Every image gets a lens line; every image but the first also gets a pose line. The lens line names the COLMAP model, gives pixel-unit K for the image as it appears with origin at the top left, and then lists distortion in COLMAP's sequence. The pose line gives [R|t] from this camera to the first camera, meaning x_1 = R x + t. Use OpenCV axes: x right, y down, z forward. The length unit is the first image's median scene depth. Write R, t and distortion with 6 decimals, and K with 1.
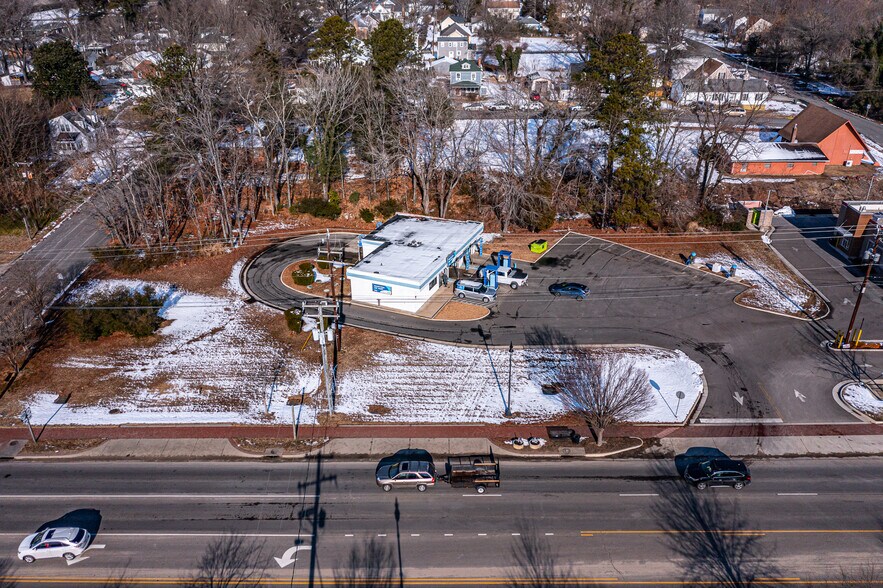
lens RADIAL K [[700.0, 0, 440.5], [0, 700.0, 294.0], [0, 0, 1]] dist [-0.017978, 0.007955]
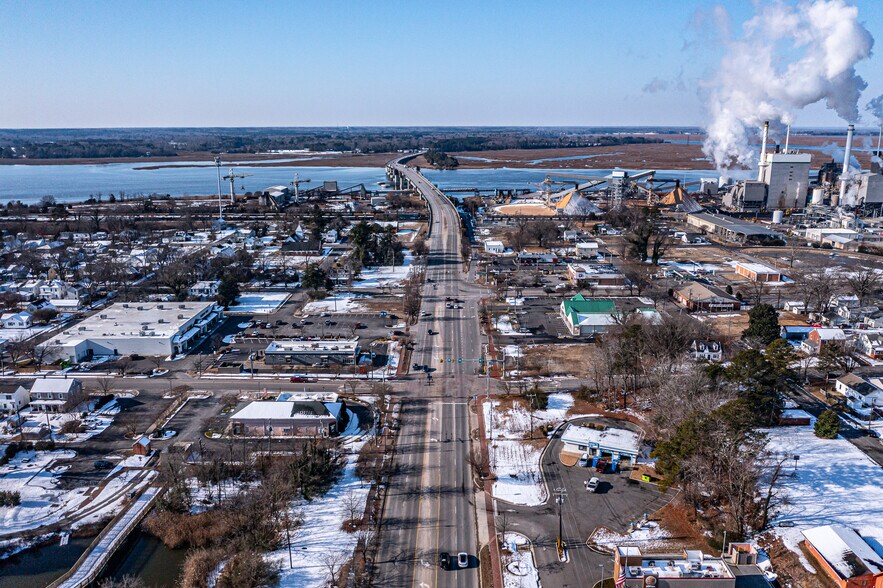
lens RADIAL K [[707.3, 0, 440.0], [0, 707.3, 294.6], [0, 0, 1]] dist [-0.014385, 0.002149]
pose [[0.002117, 0.243968, -0.969781, 2.190440], [-0.449098, 0.866716, 0.217060, -0.774291], [0.893480, 0.435067, 0.111401, 0.136177]]
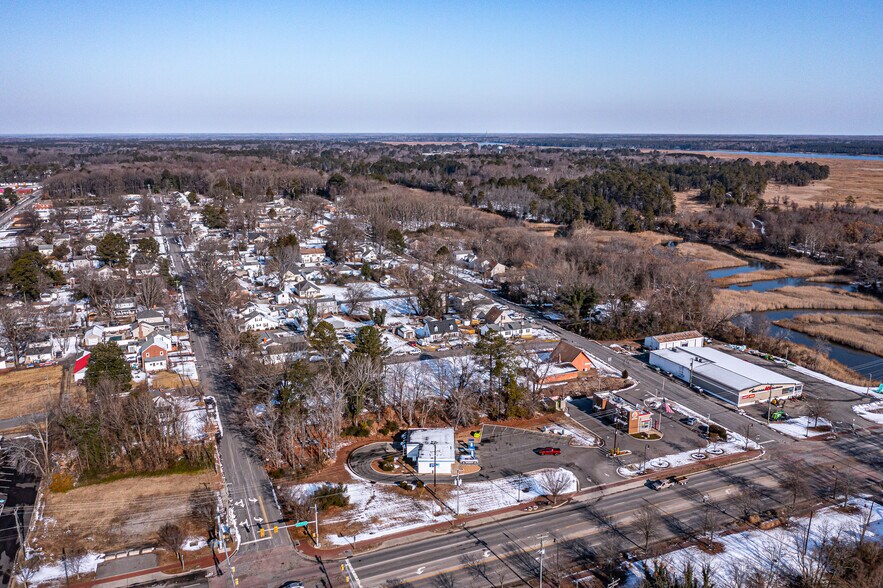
lens RADIAL K [[707.3, 0, 440.0], [0, 707.3, 294.6], [0, 0, 1]] dist [-0.014385, 0.002149]
pose [[0.918358, -0.081353, 0.387298, -0.921930], [0.171668, 0.963667, -0.204636, -0.069386], [-0.356579, 0.254416, 0.898957, -1.204082]]
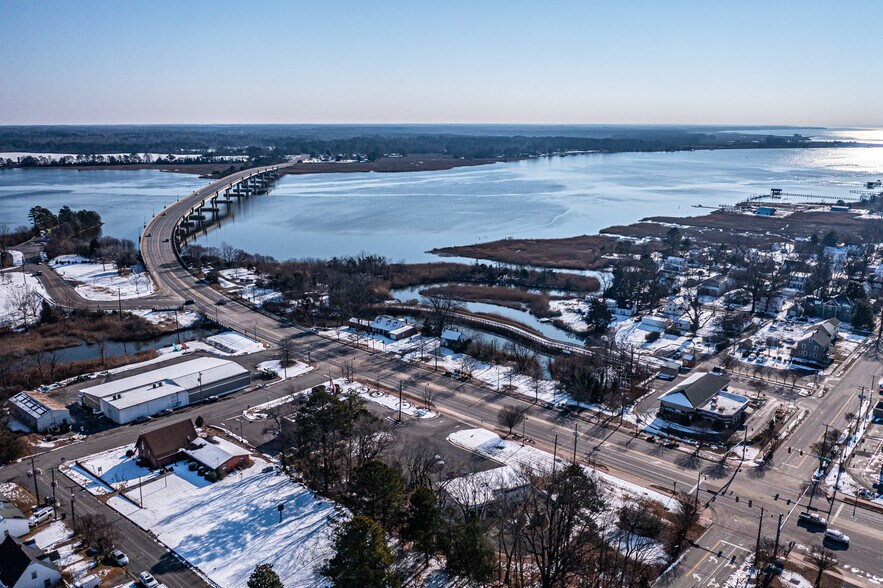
lens RADIAL K [[707.3, 0, 440.0], [0, 707.3, 294.6], [0, 0, 1]] dist [-0.014385, 0.002149]
pose [[-0.759274, -0.147555, 0.633822, -1.182496], [0.298465, 0.786526, 0.540644, -1.690163], [-0.578292, 0.599671, -0.553149, 2.011670]]
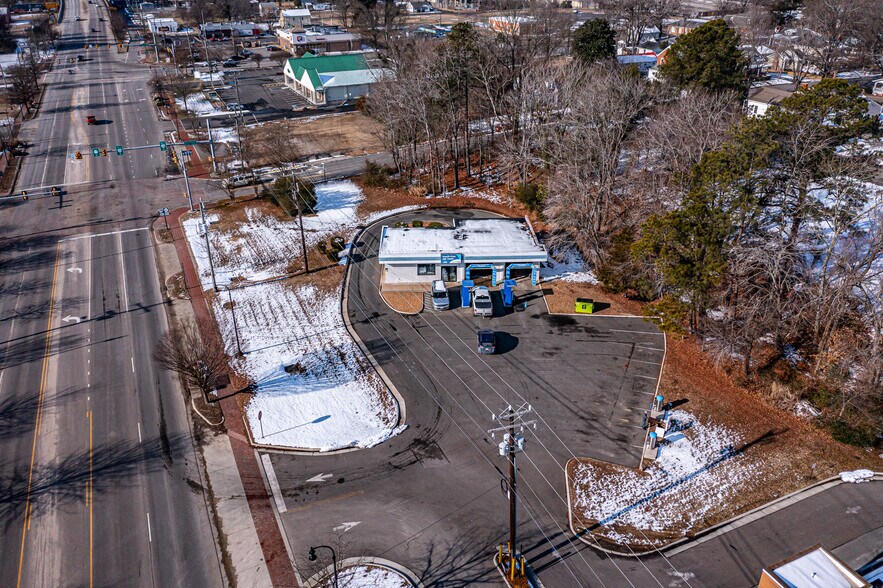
lens RADIAL K [[700.0, 0, 440.5], [0, 700.0, 294.0], [0, 0, 1]] dist [-0.017978, 0.007955]
pose [[0.425856, 0.413051, -0.805007, 0.888341], [-0.405166, 0.882581, 0.238518, -0.253860], [0.809004, 0.224587, 0.543206, 0.500076]]
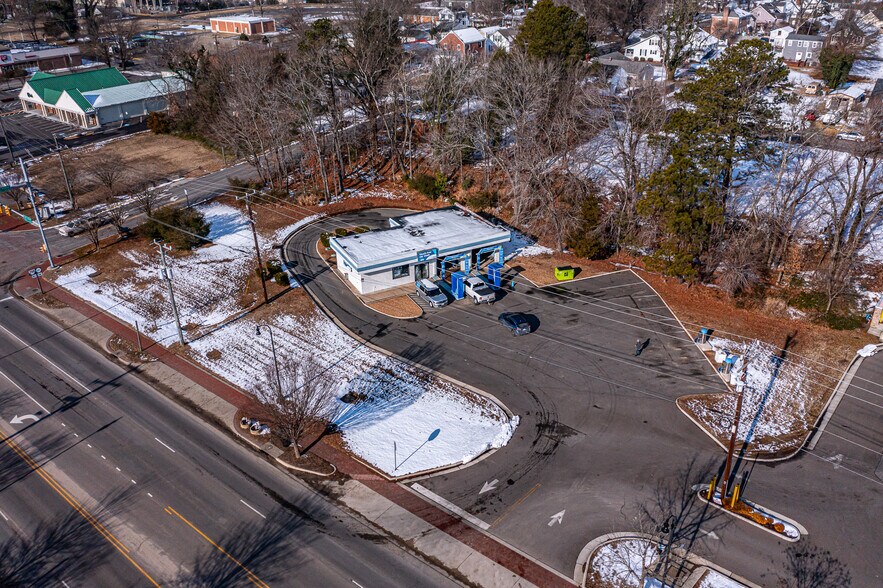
lens RADIAL K [[720.9, 0, 441.5], [0, 720.9, 294.0], [0, 0, 1]] dist [-0.014894, 0.000539]
pose [[0.776550, 0.276324, -0.566229, 0.657181], [-0.269220, 0.958047, 0.098315, -0.110093], [0.569641, 0.076094, 0.818364, 0.216870]]
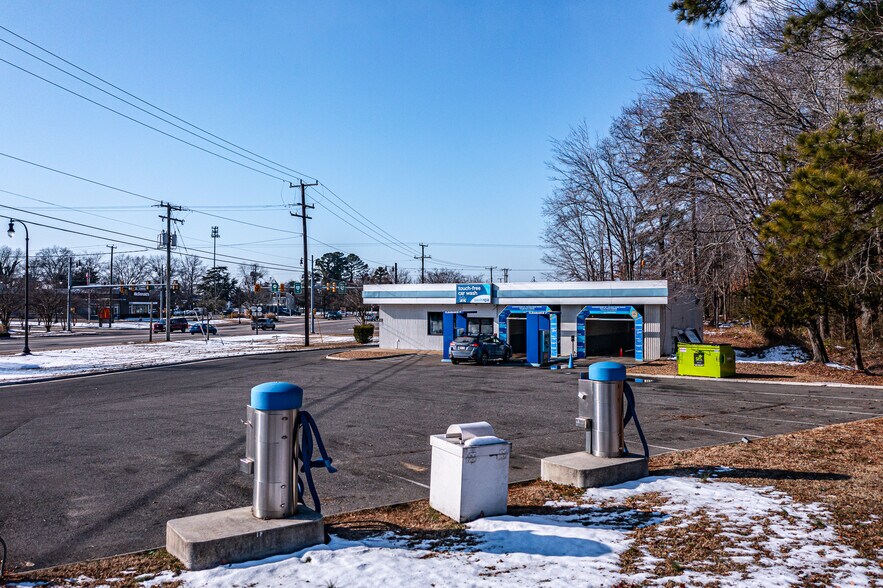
lens RADIAL K [[707.3, 0, 440.0], [0, 707.3, 294.6], [0, 0, 1]] dist [-0.014385, 0.002149]
pose [[-0.140062, -0.007478, -0.990114, 0.563743], [-0.442473, 0.895042, 0.055833, -0.072835], [0.885777, 0.445919, -0.128670, 1.126220]]
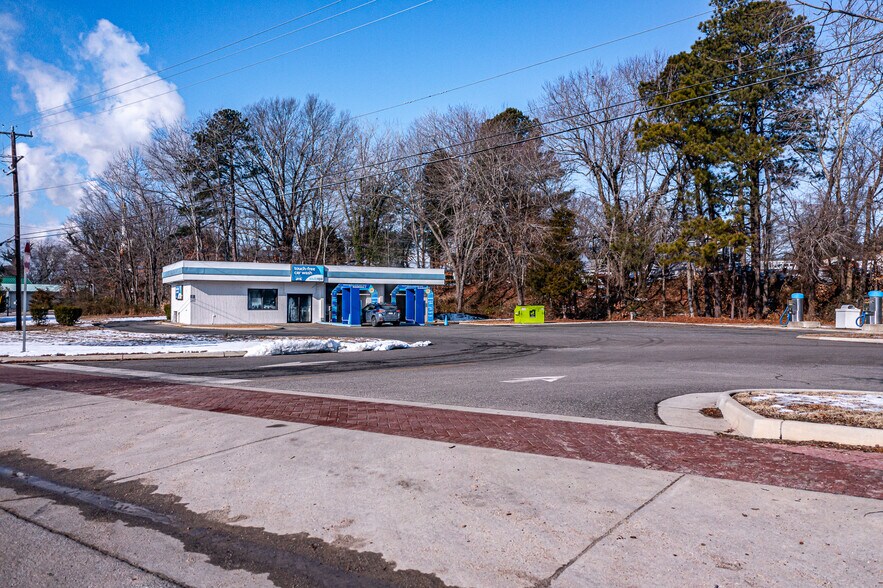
lens RADIAL K [[700.0, 0, 440.5], [0, 700.0, 294.0], [0, 0, 1]] dist [-0.017978, 0.007955]
pose [[0.800267, 0.000425, -0.599643, 0.502388], [-0.275236, 0.888696, -0.366693, 0.165517], [0.532745, 0.458496, 0.711312, 0.693222]]
